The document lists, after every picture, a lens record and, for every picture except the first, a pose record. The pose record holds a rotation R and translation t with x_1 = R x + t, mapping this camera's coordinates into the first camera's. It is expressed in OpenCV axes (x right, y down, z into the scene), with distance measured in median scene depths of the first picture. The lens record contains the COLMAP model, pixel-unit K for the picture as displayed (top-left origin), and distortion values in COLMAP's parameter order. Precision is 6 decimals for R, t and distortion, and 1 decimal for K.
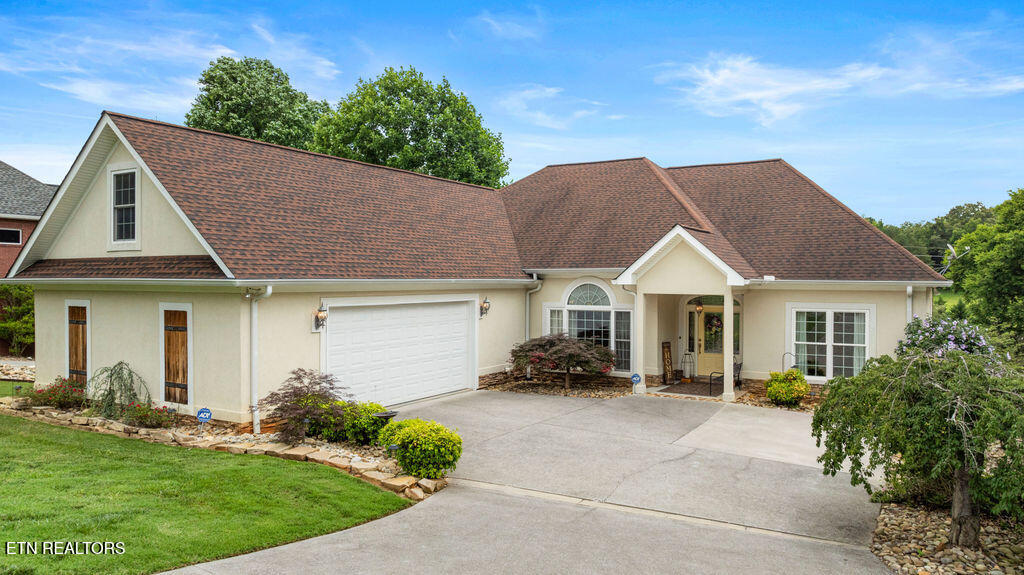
lens RADIAL K [[692.4, 0, 512.0], [0, 692.4, 287.5], [0, 0, 1]] dist [-0.005043, -0.001508]
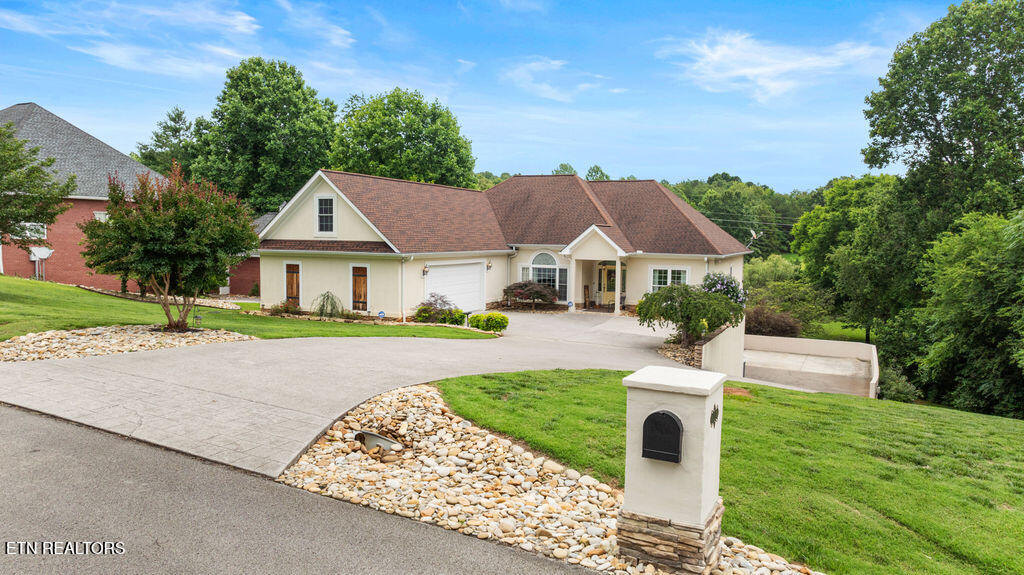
lens RADIAL K [[692.4, 0, 512.0], [0, 692.4, 287.5], [0, 0, 1]] dist [-0.005043, -0.001508]
pose [[0.993540, 0.004437, 0.113399, -0.197321], [-0.011810, 0.997853, 0.064424, -0.034346], [-0.112870, -0.065347, 0.991459, -0.868916]]
